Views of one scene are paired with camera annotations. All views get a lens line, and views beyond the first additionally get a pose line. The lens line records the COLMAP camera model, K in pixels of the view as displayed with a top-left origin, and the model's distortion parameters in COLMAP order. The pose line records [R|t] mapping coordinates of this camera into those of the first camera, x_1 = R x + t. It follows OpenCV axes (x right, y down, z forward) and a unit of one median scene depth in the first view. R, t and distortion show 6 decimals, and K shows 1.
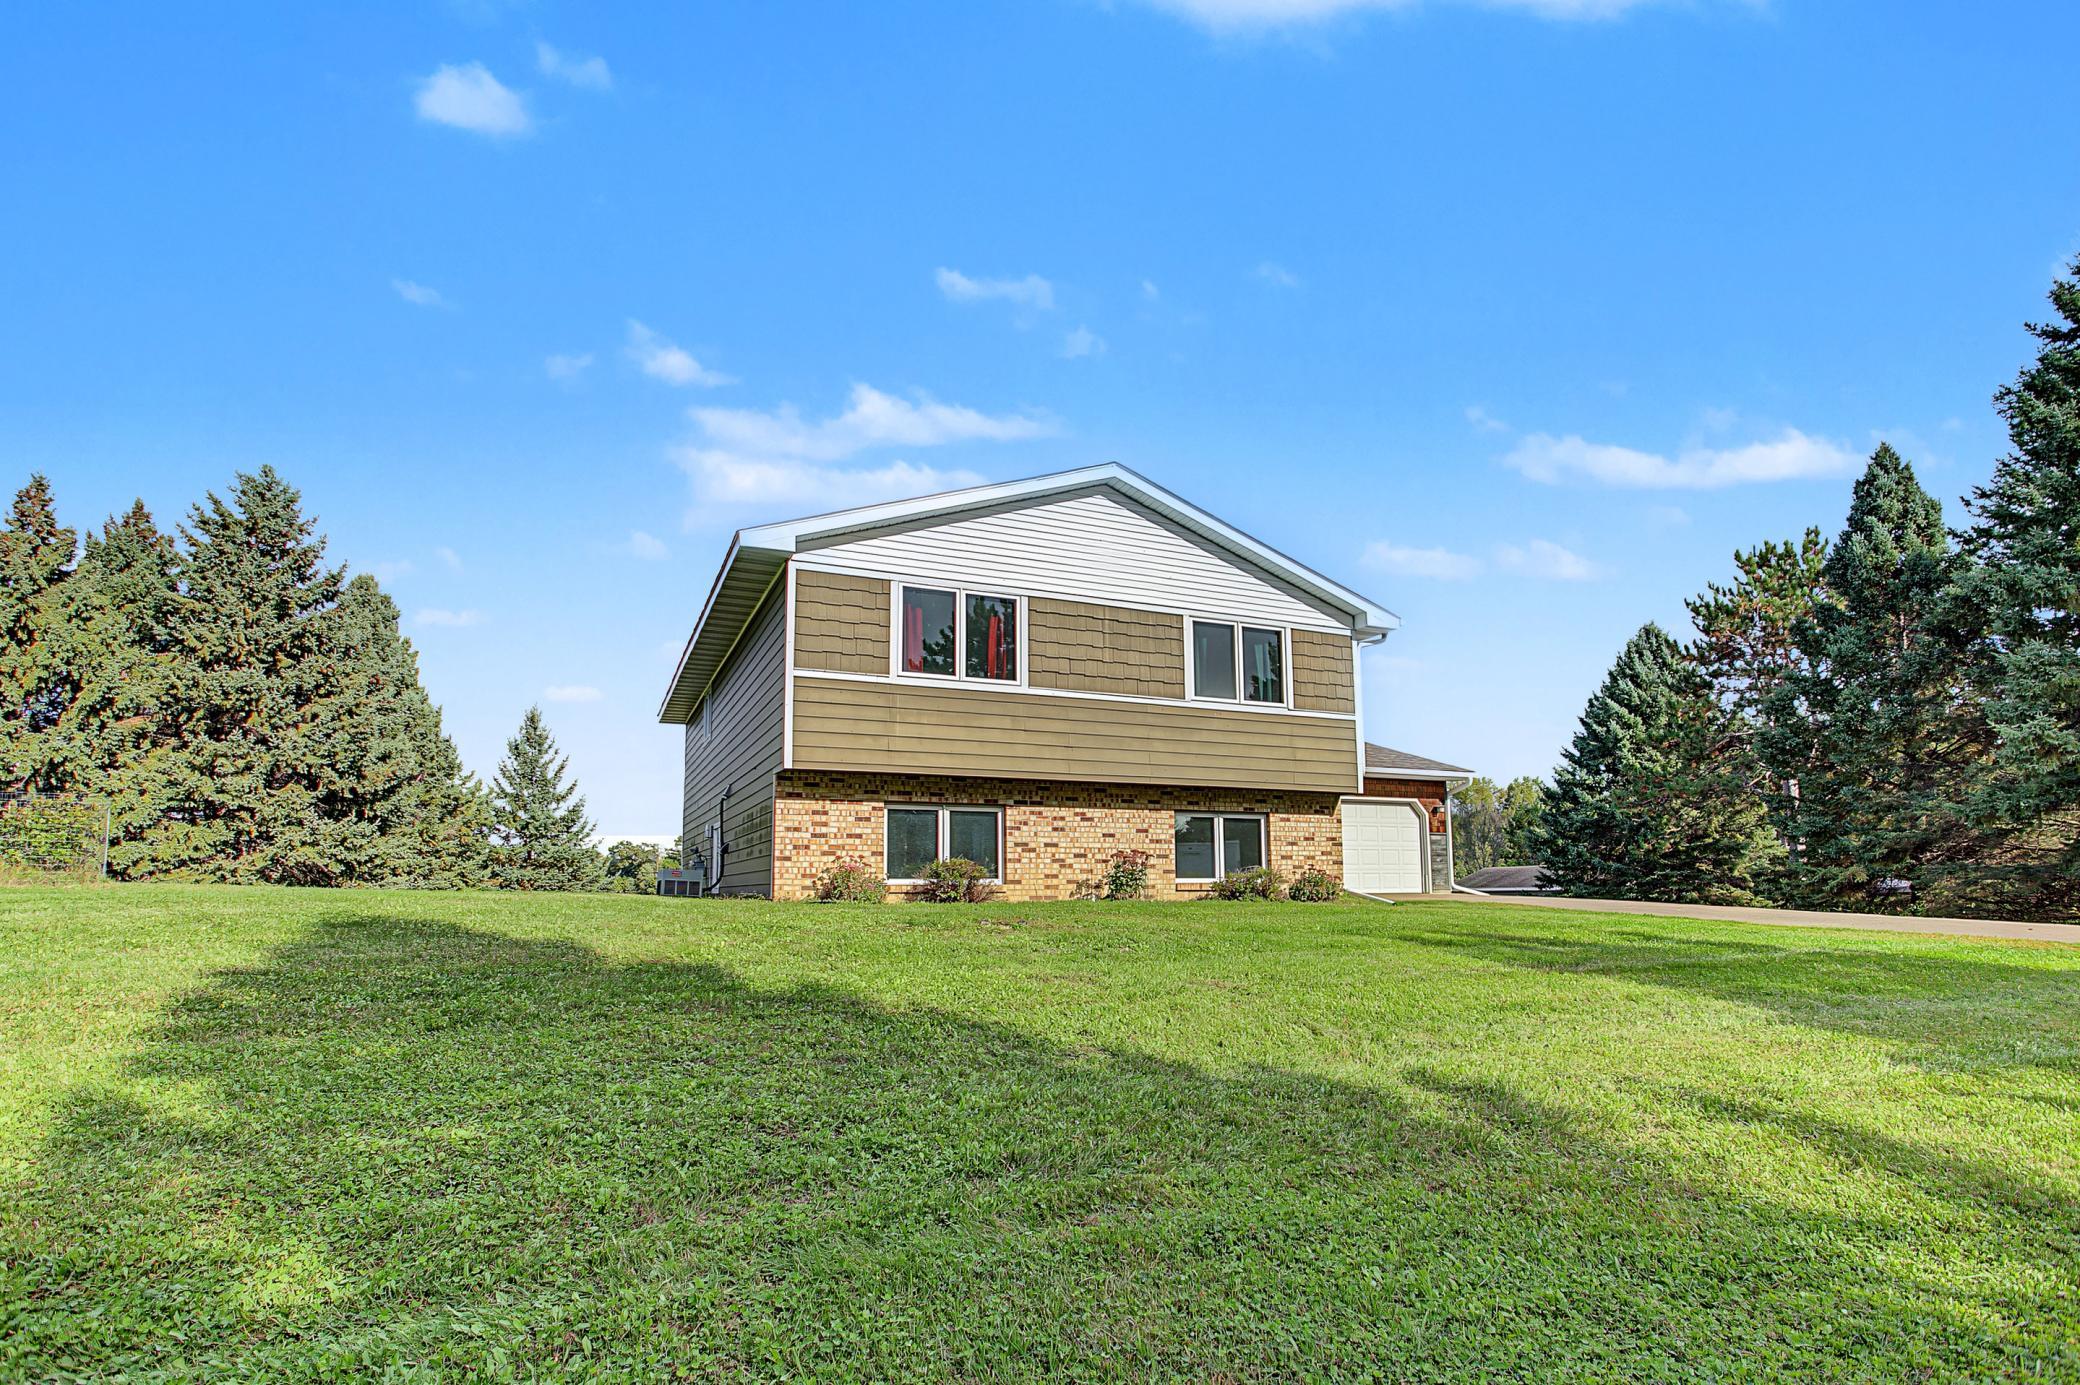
lens RADIAL K [[1026.6, 0, 1022.0], [0, 1026.6, 763.2], [0, 0, 1]] dist [-0.005612, 0.000072]
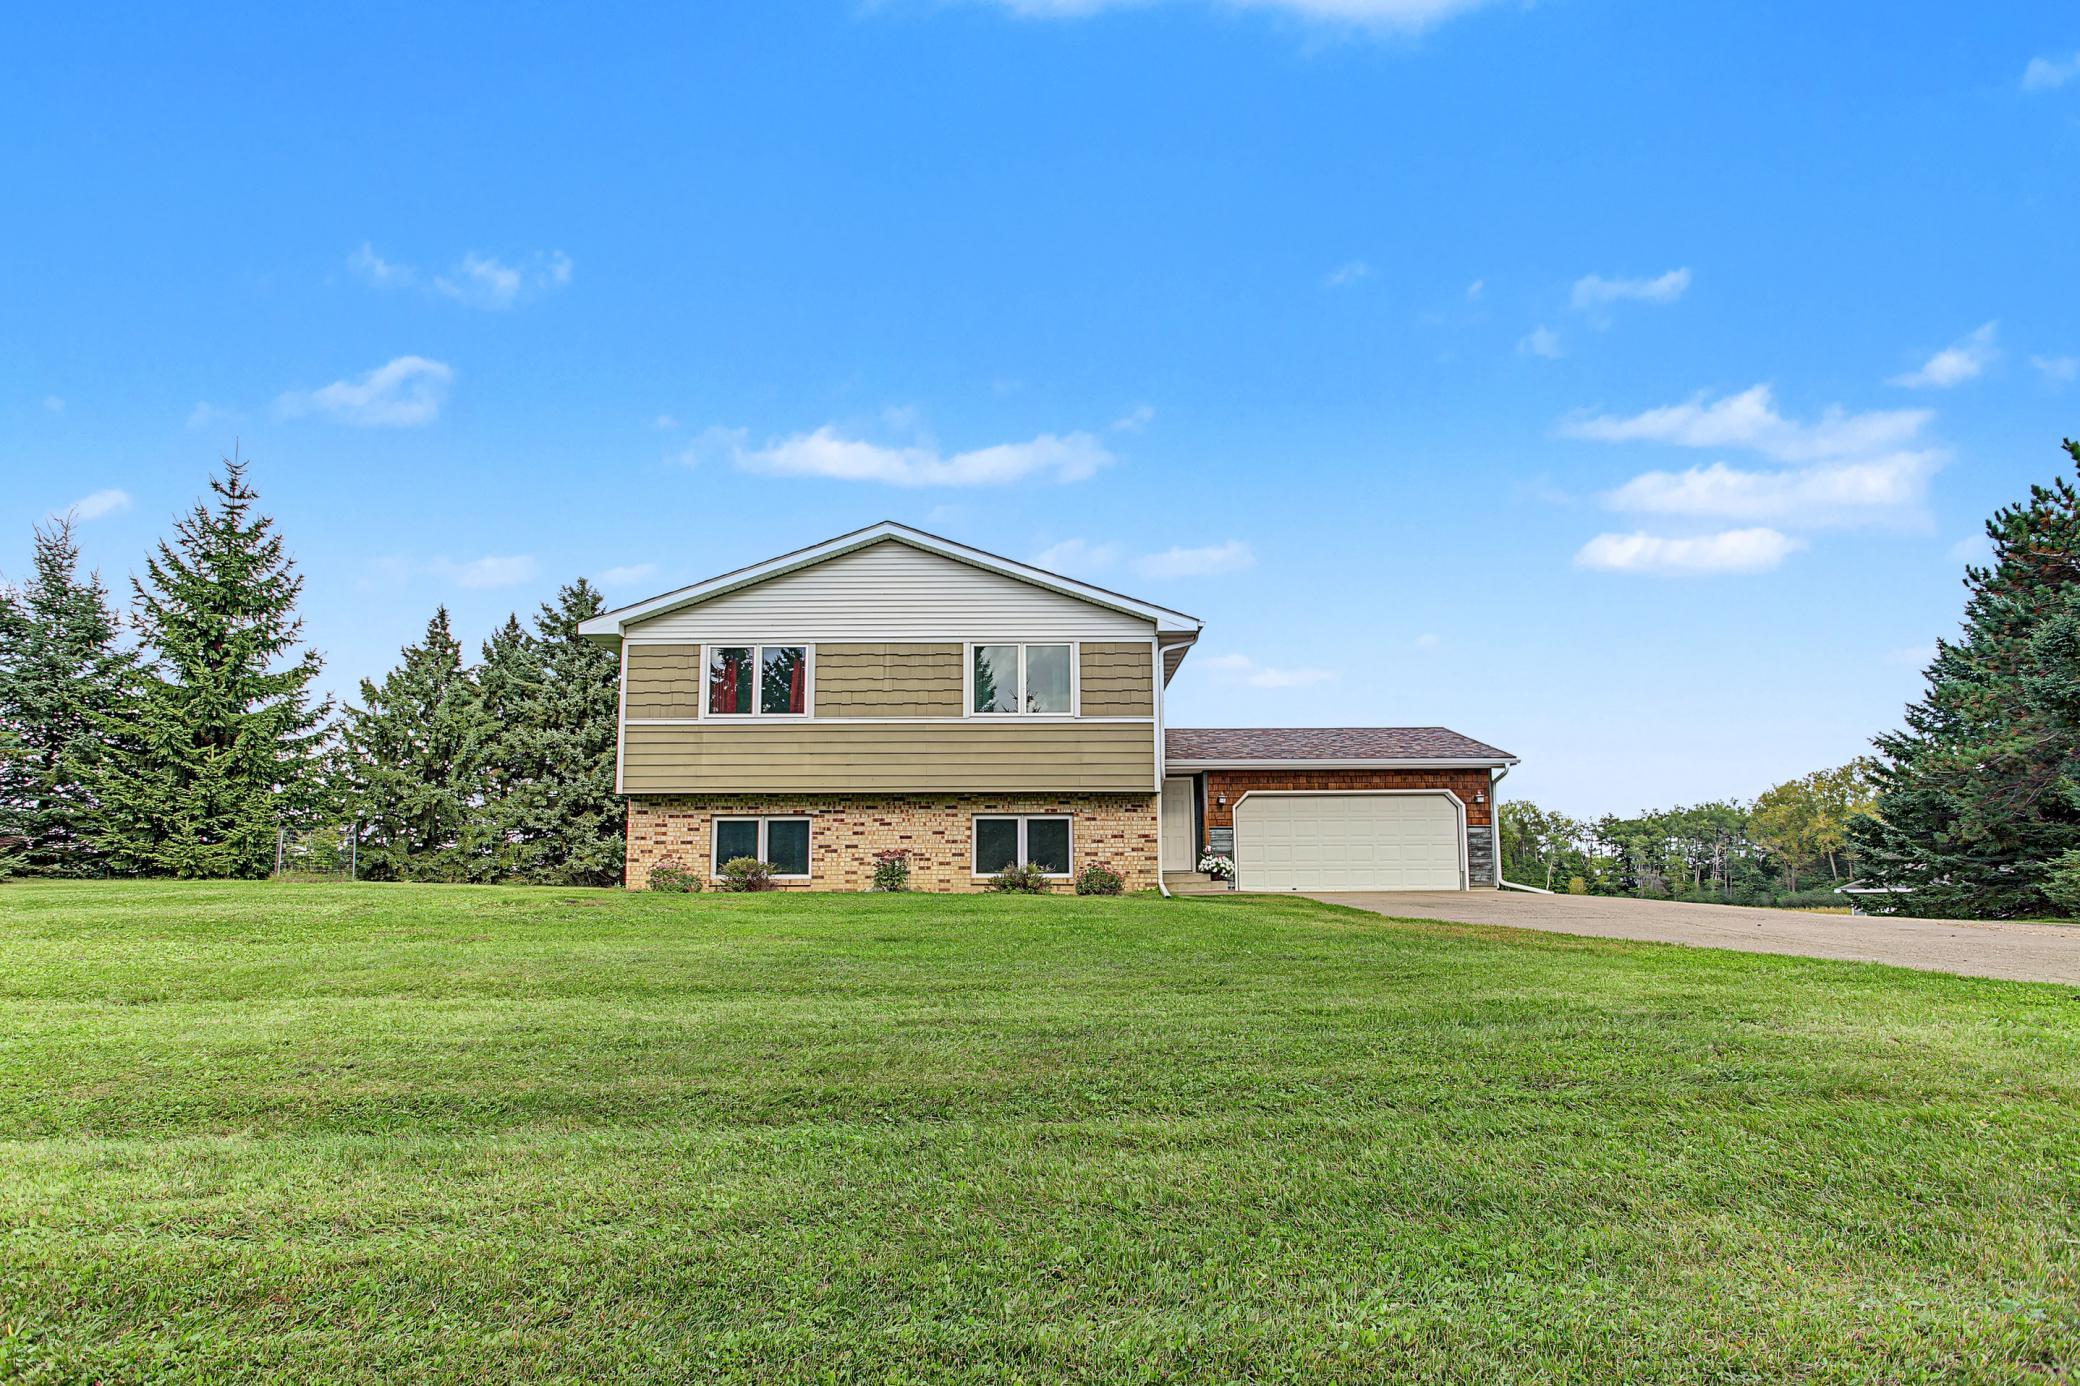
lens RADIAL K [[1026.6, 0, 1031.5], [0, 1026.6, 761.9], [0, 0, 1]] dist [-0.005612, 0.000072]
pose [[0.911308, -0.052175, -0.408406, 0.628589], [0.049355, 0.998629, -0.017447, 0.010634], [0.408756, -0.004257, 0.912634, -0.009778]]
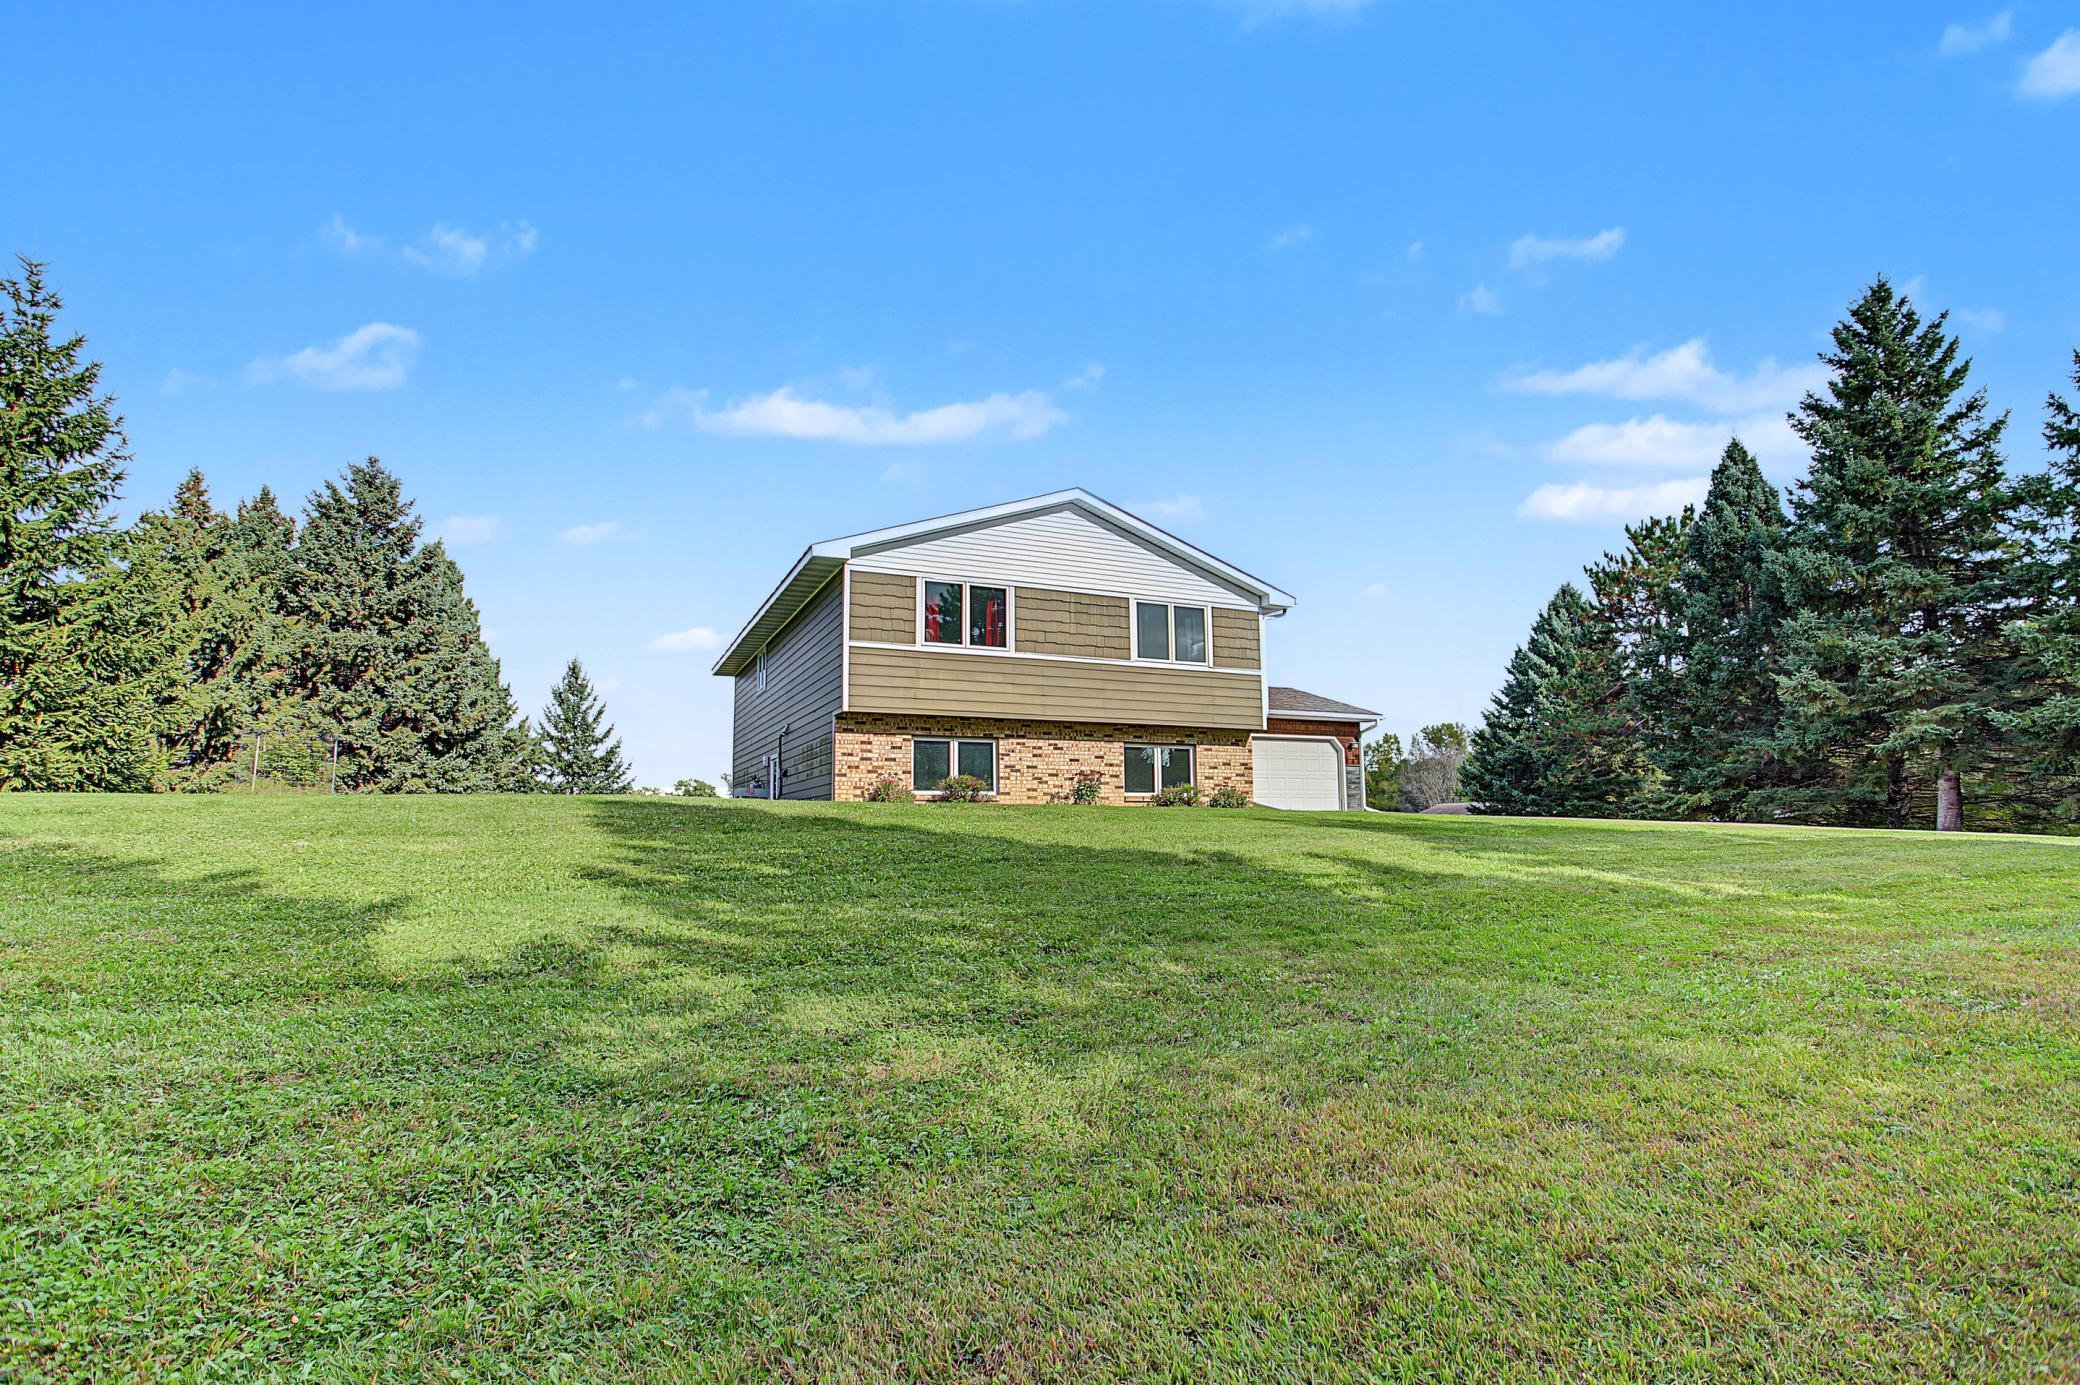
lens RADIAL K [[1026.6, 0, 1020.7], [0, 1026.6, 704.3], [0, 0, 1]] dist [-0.005612, 0.000072]
pose [[0.999975, -0.001435, 0.006876, 0.003842], [0.001469, 0.999986, -0.005035, 0.002484], [-0.006869, 0.005045, 0.999964, -0.324833]]
